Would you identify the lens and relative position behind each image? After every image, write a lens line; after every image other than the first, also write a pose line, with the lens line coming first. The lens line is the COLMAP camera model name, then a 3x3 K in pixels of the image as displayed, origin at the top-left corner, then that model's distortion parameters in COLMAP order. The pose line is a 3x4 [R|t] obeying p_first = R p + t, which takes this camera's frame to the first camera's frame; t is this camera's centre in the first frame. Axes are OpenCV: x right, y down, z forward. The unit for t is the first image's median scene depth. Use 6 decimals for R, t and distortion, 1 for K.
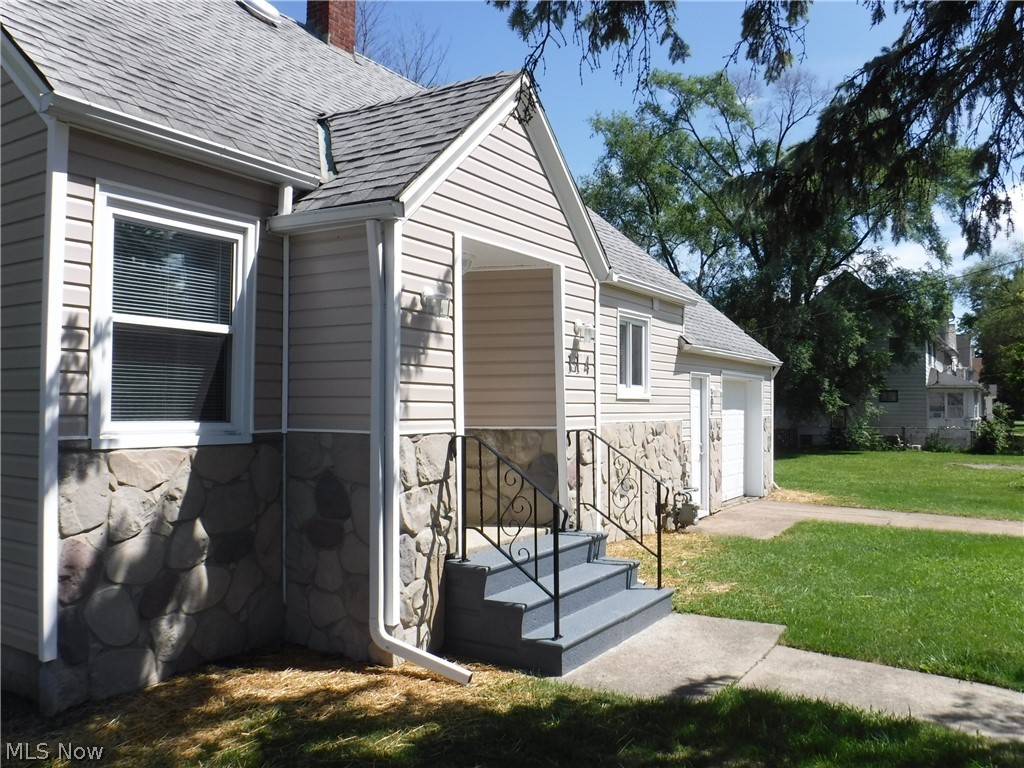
lens RADIAL K [[845.7, 0, 488.8], [0, 845.7, 383.2], [0, 0, 1]] dist [-0.088250, 0.050745]
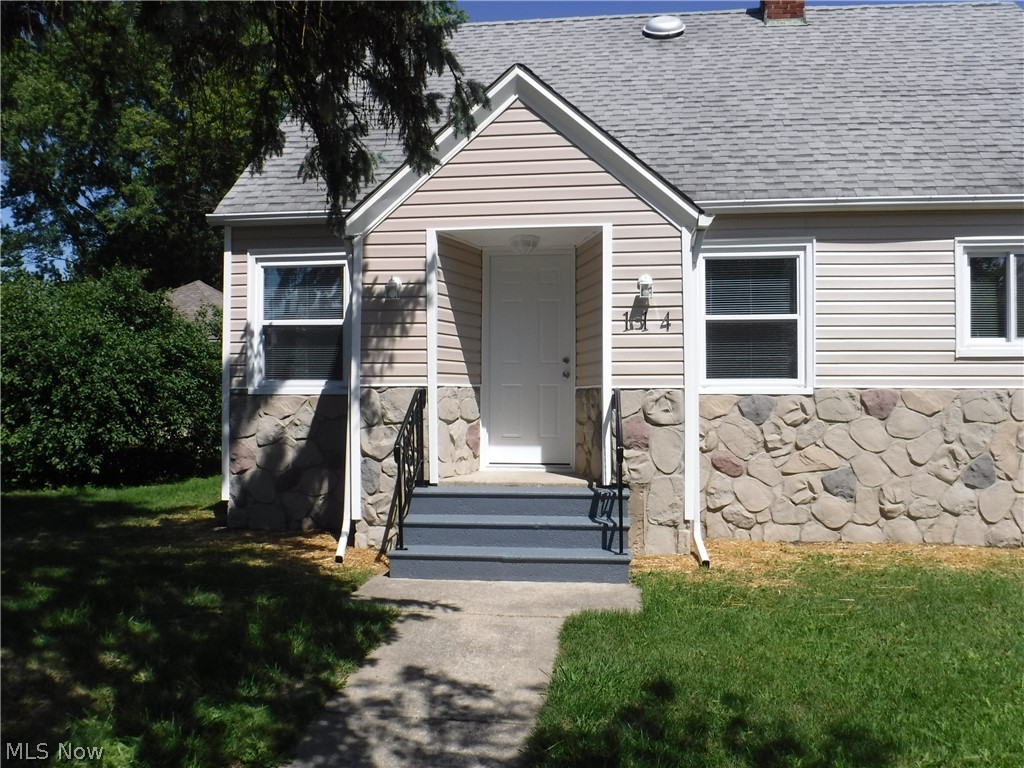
lens RADIAL K [[845.7, 0, 506.7], [0, 845.7, 388.8], [0, 0, 1]] dist [-0.088250, 0.050745]
pose [[0.422174, -0.010571, -0.906453, 1.259025], [0.026747, 0.999642, 0.000799, 0.068801], [0.906120, -0.024583, 0.422305, 0.613434]]
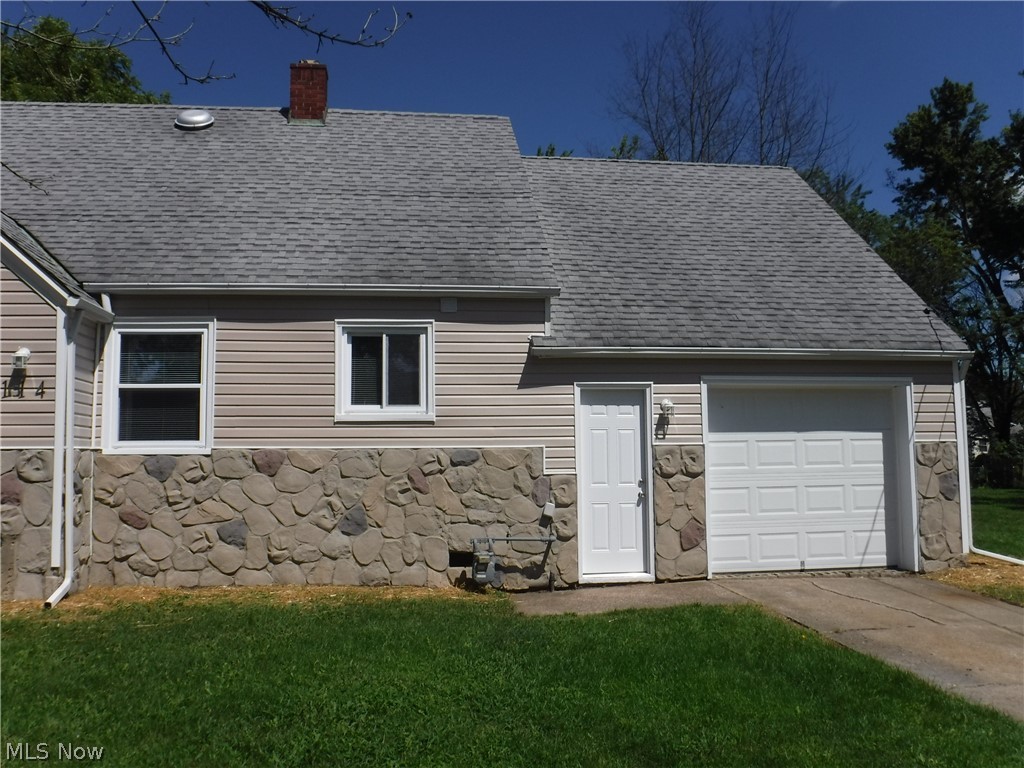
lens RADIAL K [[845.7, 0, 496.3], [0, 845.7, 386.0], [0, 0, 1]] dist [-0.088250, 0.050745]
pose [[0.631833, -0.073661, -0.771597, 1.806373], [0.032745, 0.997122, -0.068377, 0.090888], [0.774413, 0.017936, 0.632426, 1.102034]]
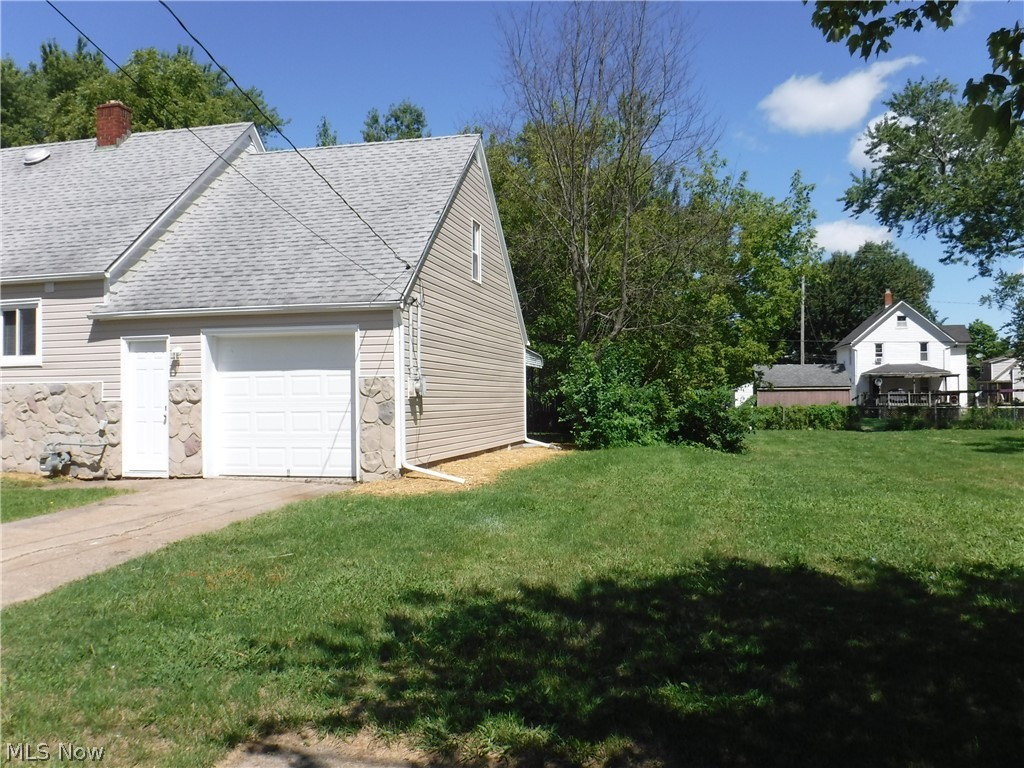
lens RADIAL K [[845.7, 0, 509.6], [0, 845.7, 385.1], [0, 0, 1]] dist [-0.088250, 0.050745]
pose [[0.332327, -0.023400, -0.942874, 3.259759], [0.036976, 0.999247, -0.011766, 0.182934], [0.942439, -0.030954, 0.332942, 2.597042]]
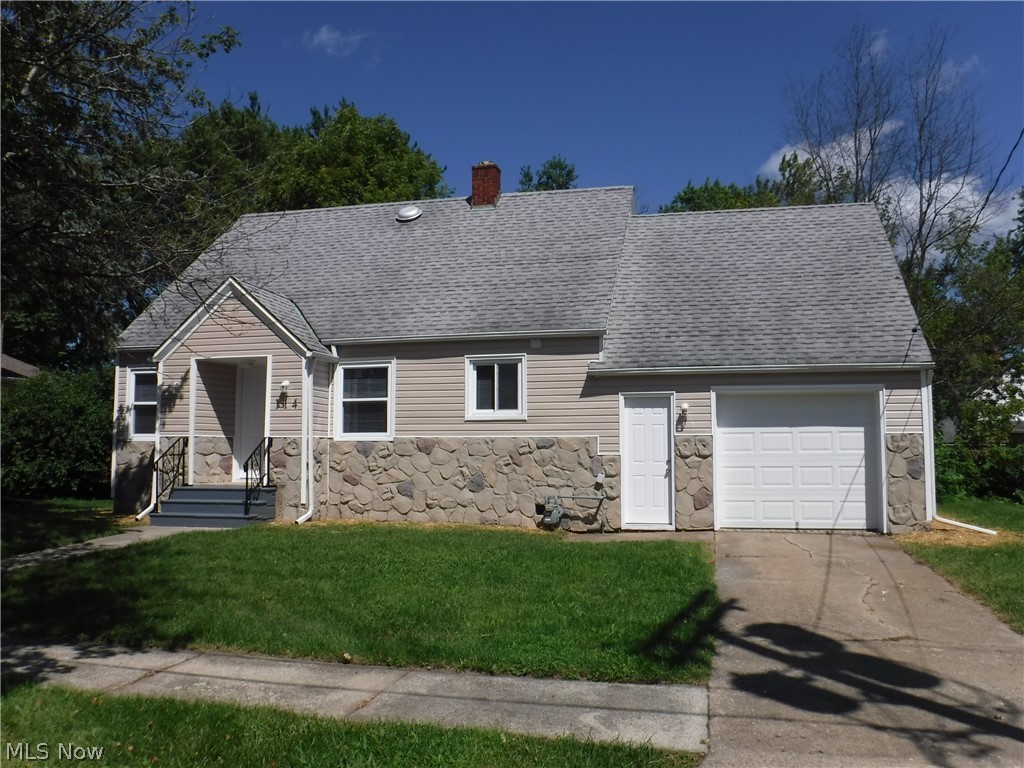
lens RADIAL K [[845.7, 0, 516.0], [0, 845.7, 391.5], [0, 0, 1]] dist [-0.088250, 0.050745]
pose [[0.321614, -0.073204, -0.944037, 2.883689], [0.027765, 0.997307, -0.067876, 0.131014], [0.946464, -0.004382, 0.322781, 1.208963]]
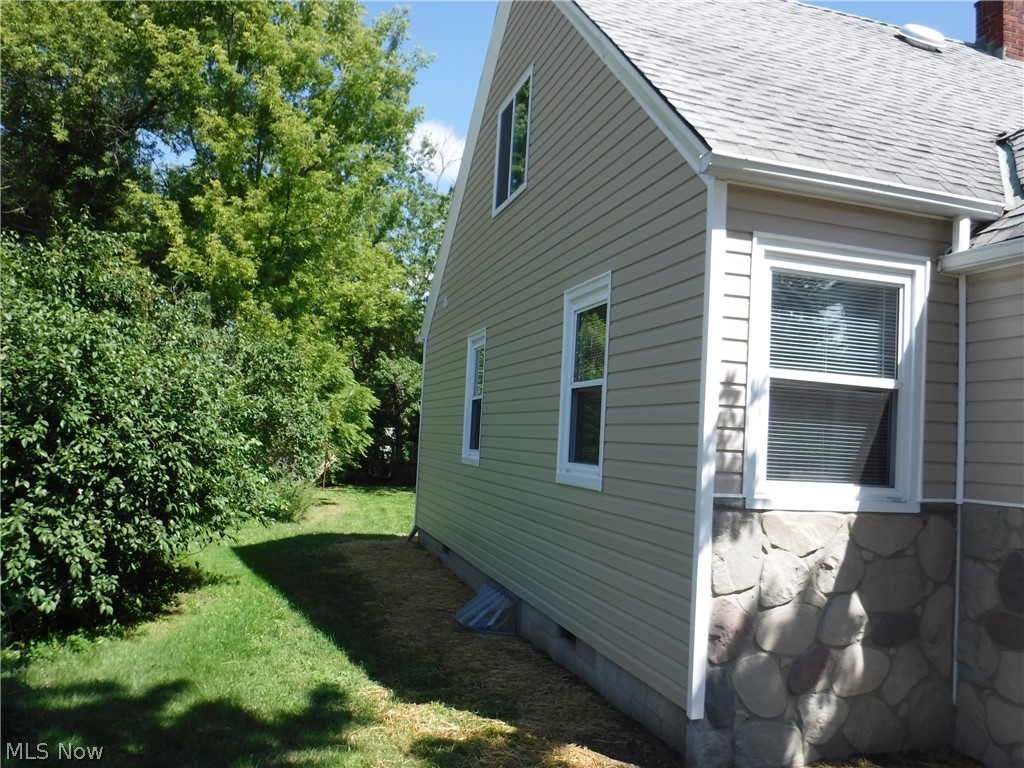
lens RADIAL K [[845.7, 0, 504.0], [0, 845.7, 388.5], [0, 0, 1]] dist [-0.088250, 0.050745]
pose [[0.742559, -0.006557, -0.669749, -0.024996], [-0.031051, 0.998540, -0.044202, -0.007333], [0.669060, 0.053619, 0.741271, 0.062798]]
